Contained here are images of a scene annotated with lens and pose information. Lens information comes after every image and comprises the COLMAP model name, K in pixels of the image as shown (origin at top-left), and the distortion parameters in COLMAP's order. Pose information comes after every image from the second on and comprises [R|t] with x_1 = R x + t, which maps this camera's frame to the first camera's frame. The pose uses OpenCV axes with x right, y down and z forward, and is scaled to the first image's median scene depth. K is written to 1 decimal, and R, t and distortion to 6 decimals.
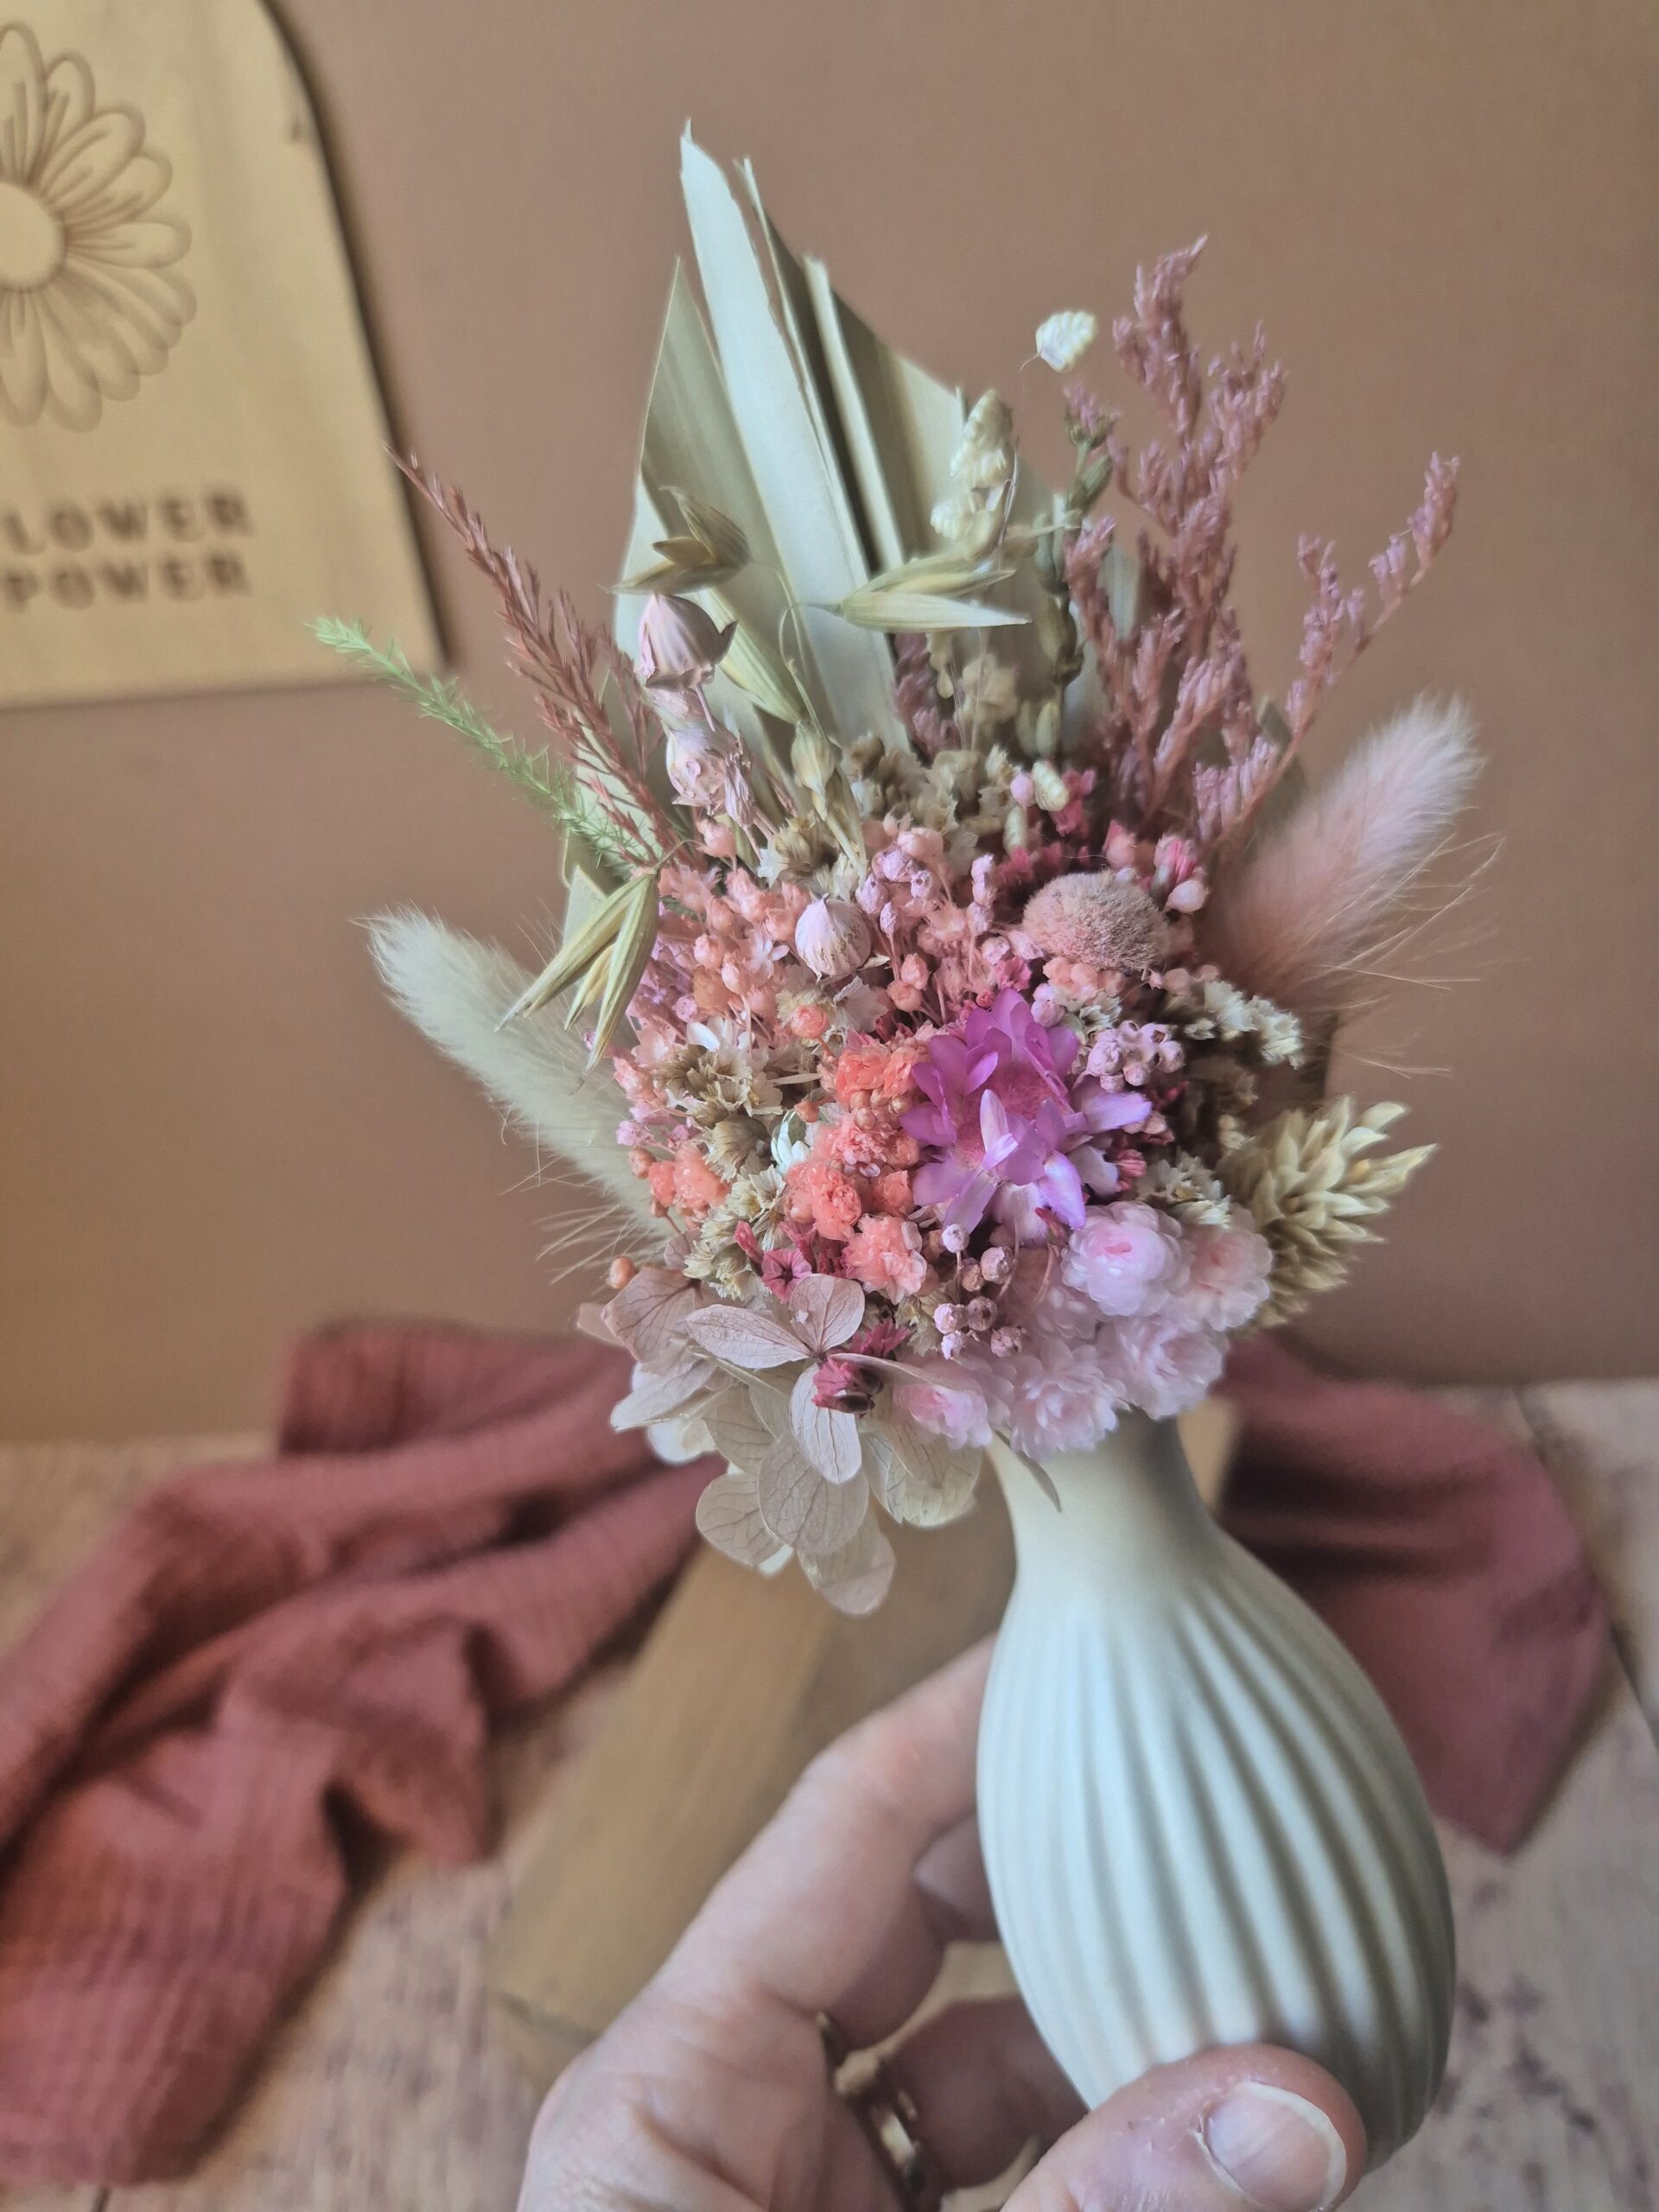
lens RADIAL K [[1588.7, 0, 808.5], [0, 1588.7, 1104.4], [0, 0, 1]] dist [-0.007073, -0.048410]
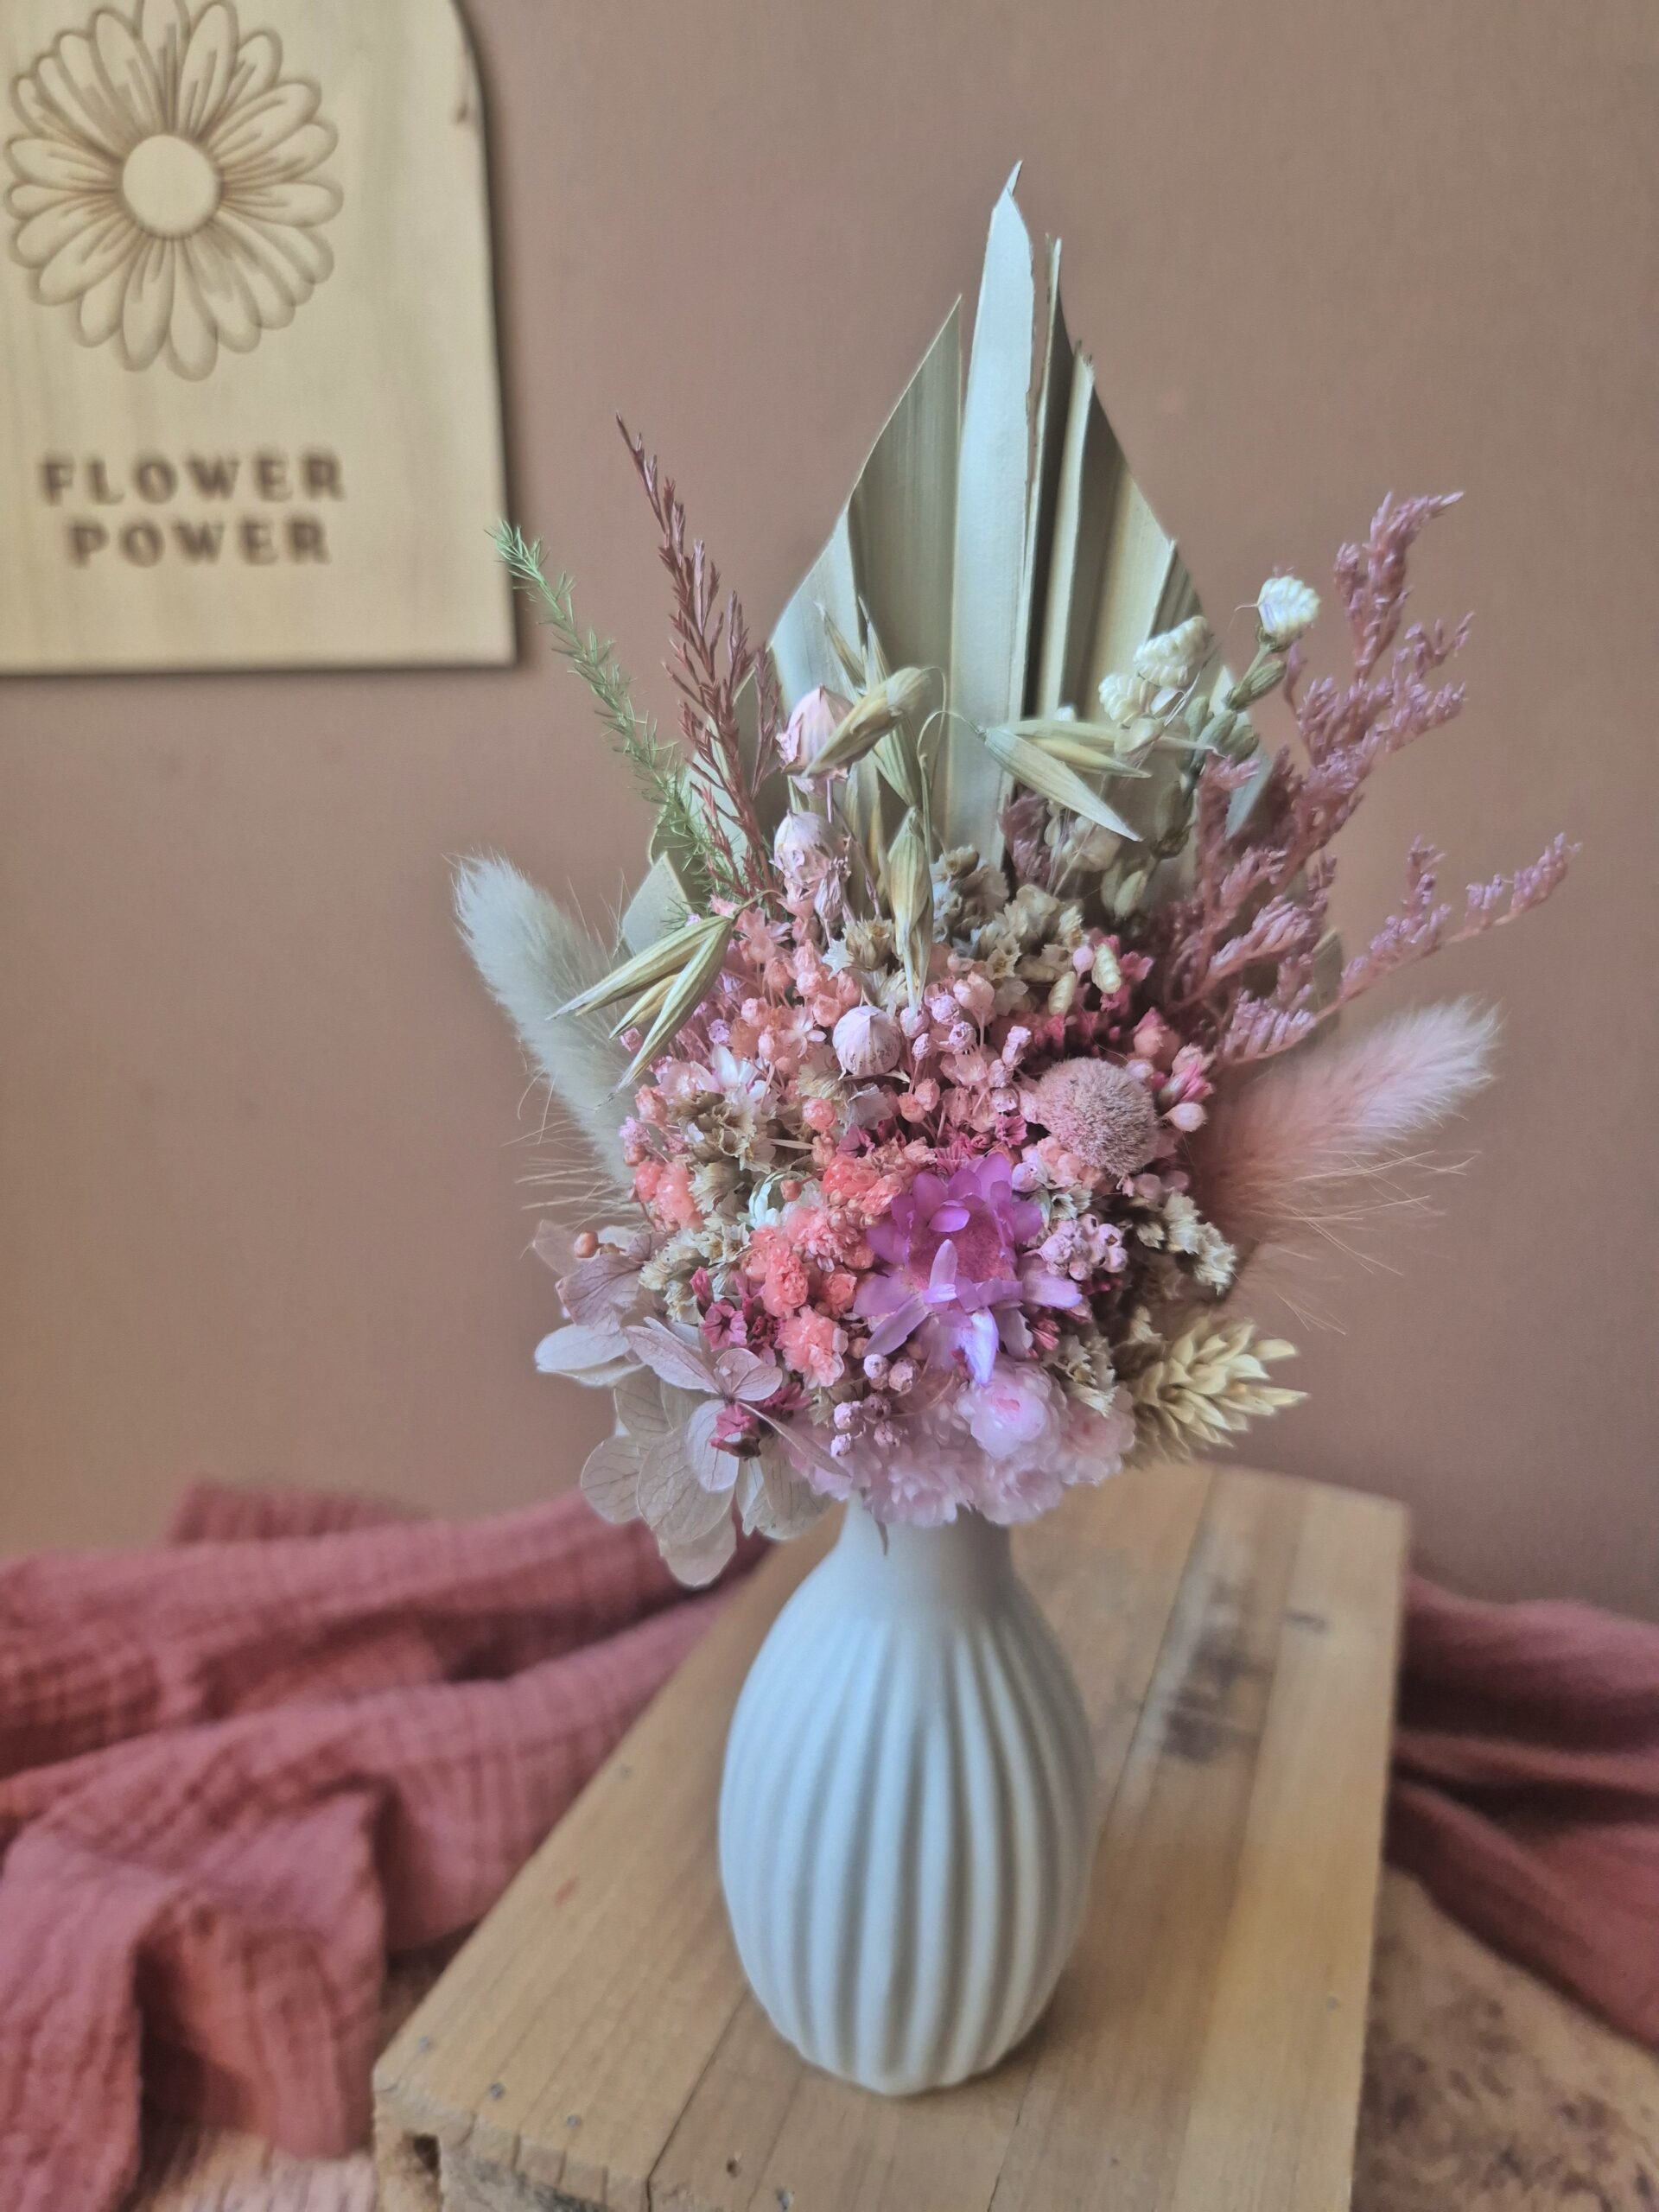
lens RADIAL K [[1564.9, 0, 829.5], [0, 1564.9, 1106.0], [0, 0, 1]] dist [0.010940, -0.006232]
pose [[0.941375, 0.330729, 0.066572, -0.065333], [-0.337358, 0.923934, 0.180377, -0.247812], [-0.001852, -0.192261, 0.981342, -0.051742]]
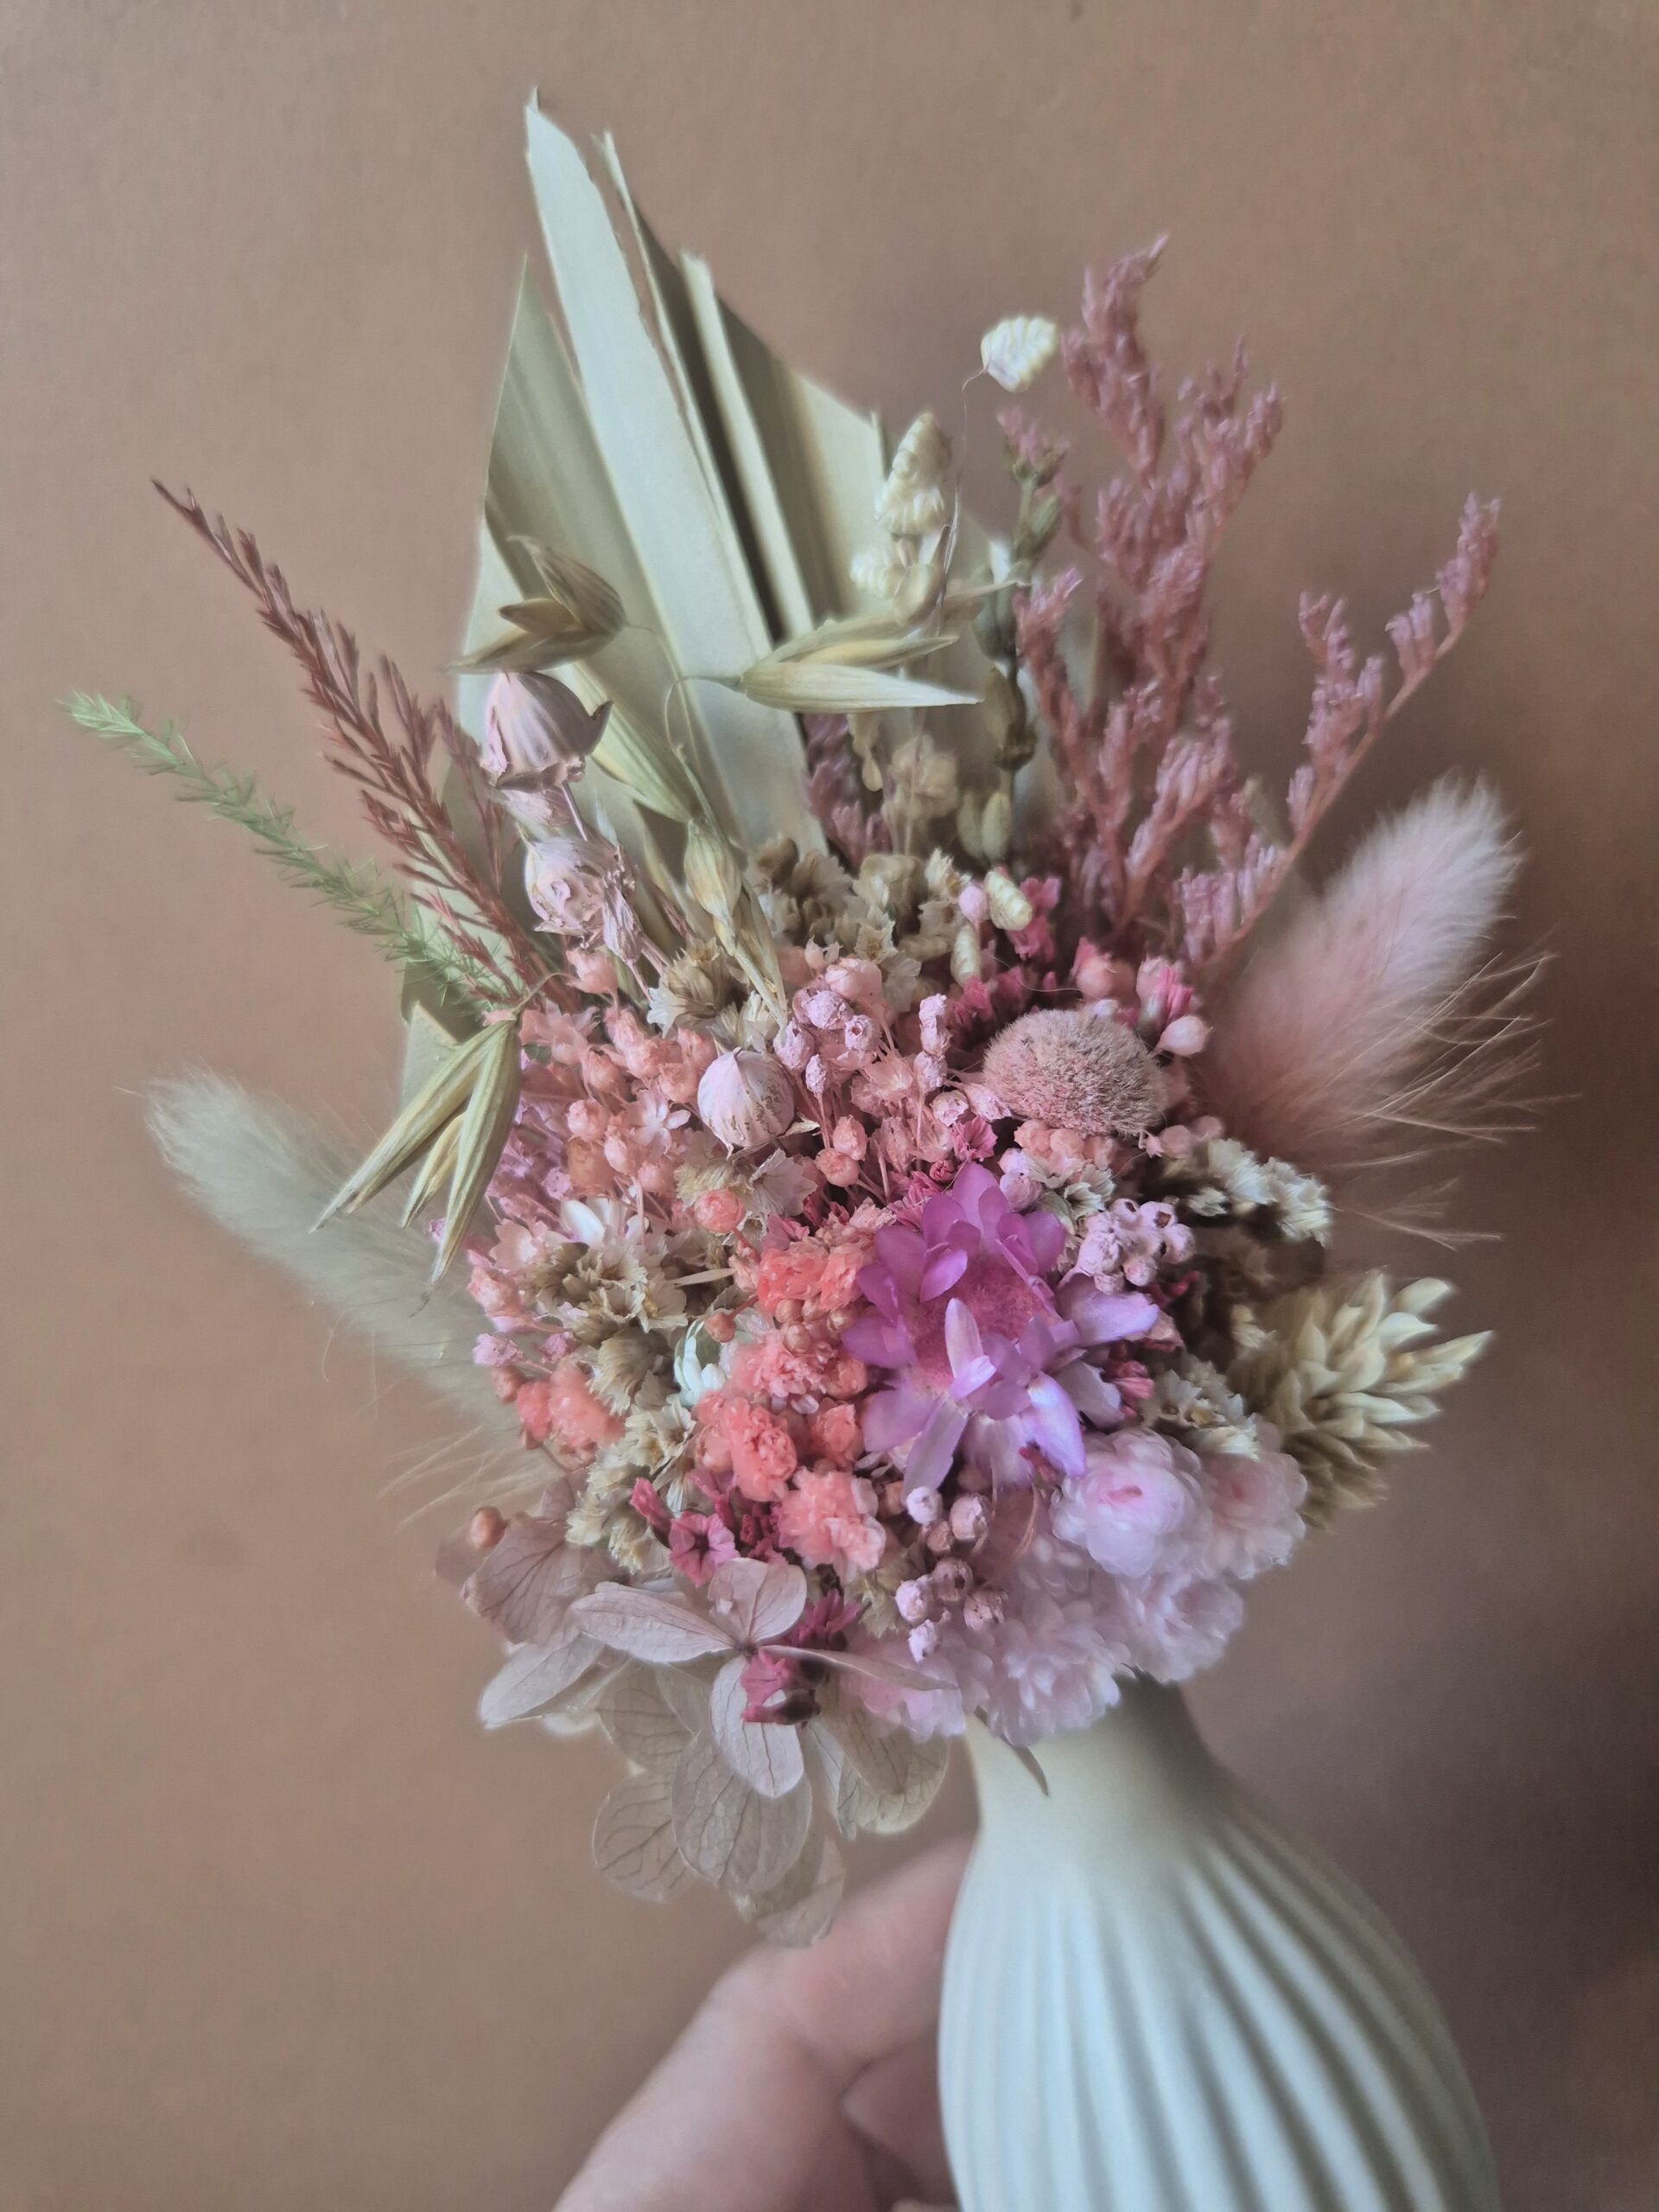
lens RADIAL K [[1608.2, 0, 829.5], [0, 1608.2, 1106.0], [0, 0, 1]] dist [-0.030795, -0.003462]
pose [[0.995364, -0.028907, 0.091734, -0.016333], [0.031372, 0.999182, -0.025535, -0.080102], [-0.090920, 0.028294, 0.995456, 0.204559]]
